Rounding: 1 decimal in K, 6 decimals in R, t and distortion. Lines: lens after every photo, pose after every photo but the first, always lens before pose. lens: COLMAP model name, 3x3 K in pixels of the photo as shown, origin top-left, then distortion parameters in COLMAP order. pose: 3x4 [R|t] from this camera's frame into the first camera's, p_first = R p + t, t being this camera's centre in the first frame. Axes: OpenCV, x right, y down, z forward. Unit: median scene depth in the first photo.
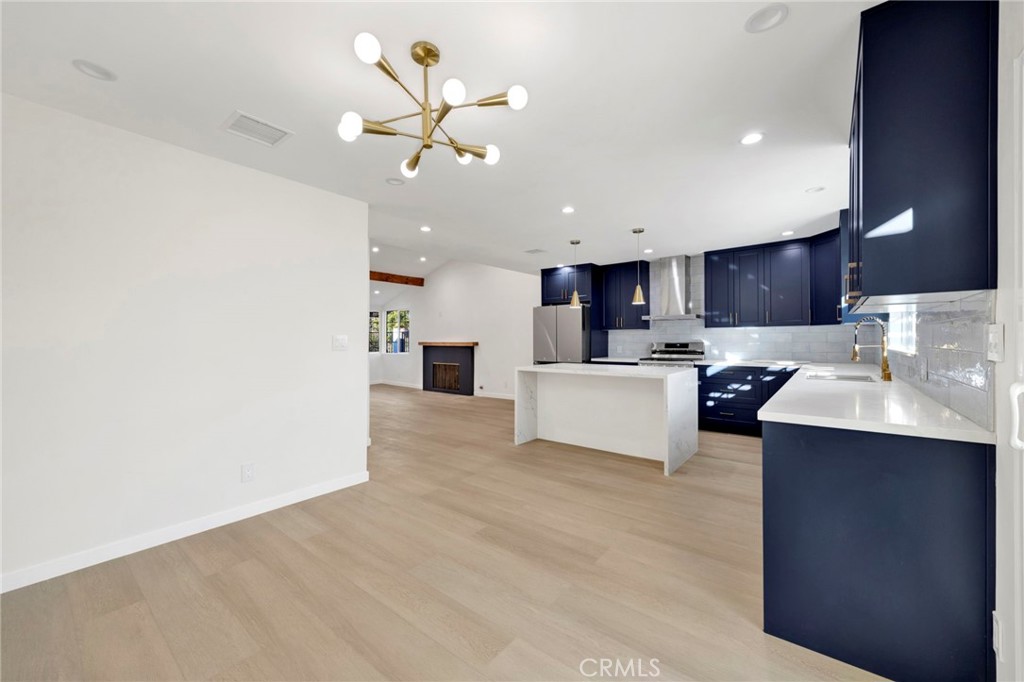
lens RADIAL K [[402.1, 0, 509.4], [0, 402.1, 337.6], [0, 0, 1]] dist [0.001750, 0.000160]
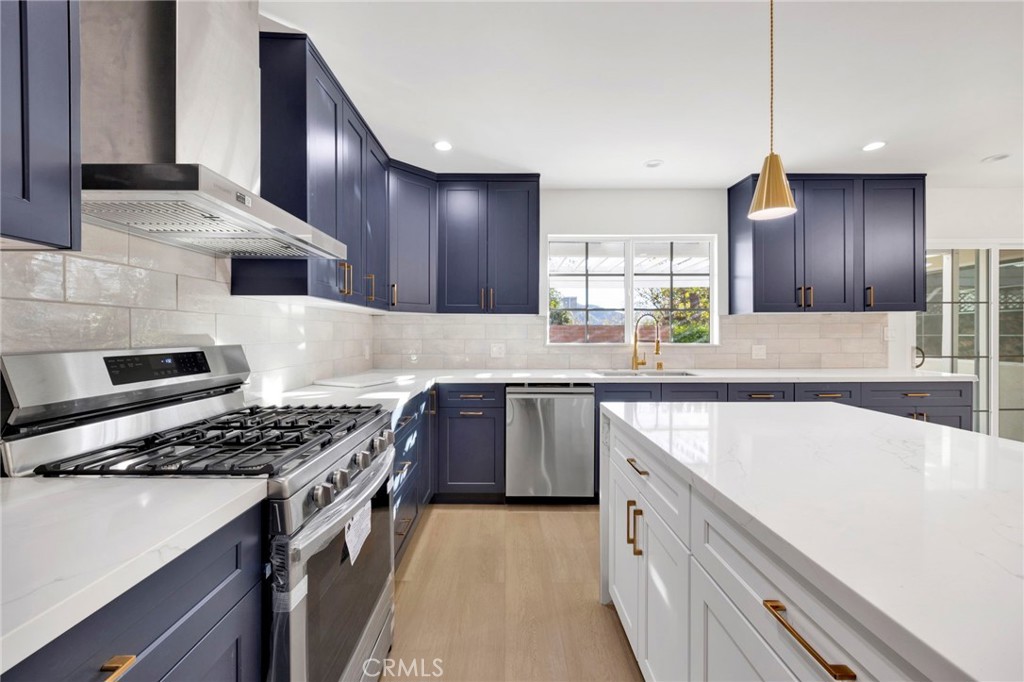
lens RADIAL K [[402.1, 0, 509.4], [0, 402.1, 337.6], [0, 0, 1]] dist [0.001750, 0.000160]
pose [[-0.627661, -0.002896, 0.778481, 0.149366], [0.000888, 0.999990, 0.004437, 0.005393], [-0.778486, 0.003476, -0.627652, 0.988010]]
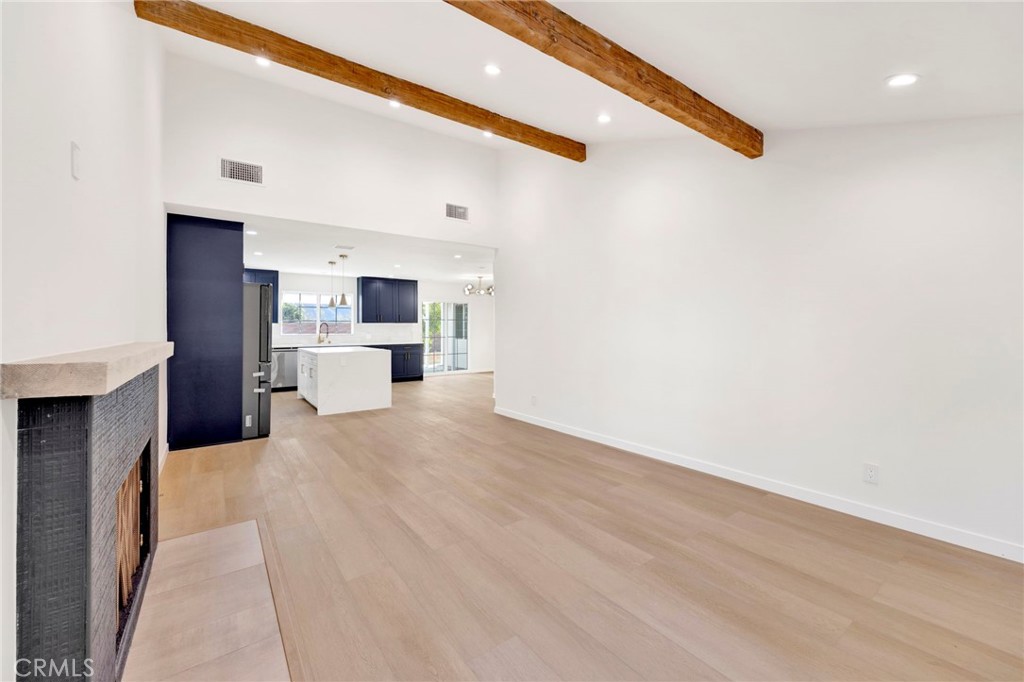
lens RADIAL K [[403.5, 0, 510.9], [0, 403.5, 324.8], [0, 0, 1]] dist [-0.000024, 0.000032]
pose [[-0.963749, 0.012005, 0.266541, -0.585552], [0.009015, 0.999882, -0.012439, 0.007623], [-0.266659, -0.009585, -0.963743, 1.730700]]
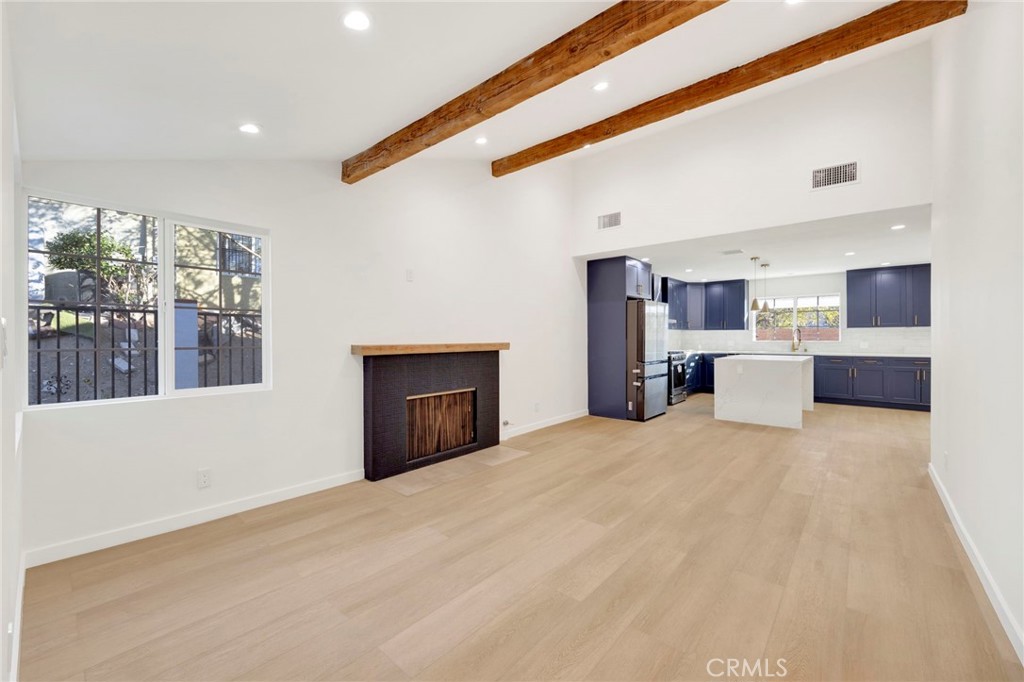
lens RADIAL K [[409.4, 0, 506.3], [0, 409.4, 339.7], [0, 0, 1]] dist [-0.000520, 0.000050]
pose [[0.043115, -0.002706, 0.999066, -0.921182], [-0.000179, 0.999996, 0.002716, 0.008470], [-0.999070, -0.000296, 0.043115, 1.398932]]
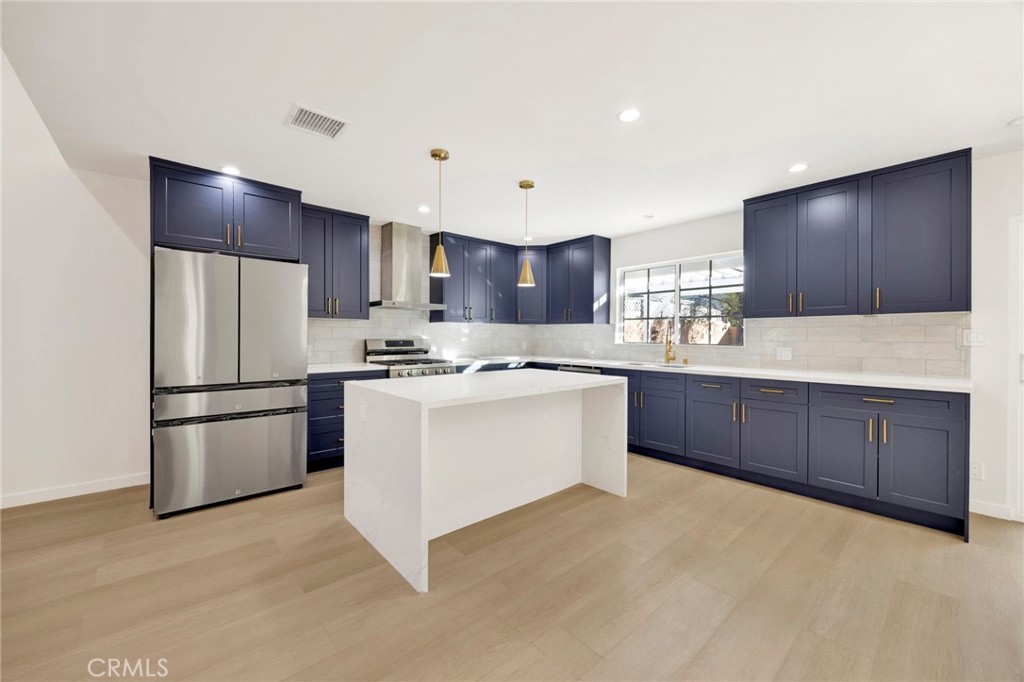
lens RADIAL K [[402.1, 0, 509.4], [0, 402.1, 337.6], [0, 0, 1]] dist [0.001750, 0.000160]
pose [[0.171819, 0.001539, 0.985127, -0.290805], [-0.008721, 0.999962, -0.000041, 0.007461], [-0.985090, -0.008584, 0.171826, 0.666034]]
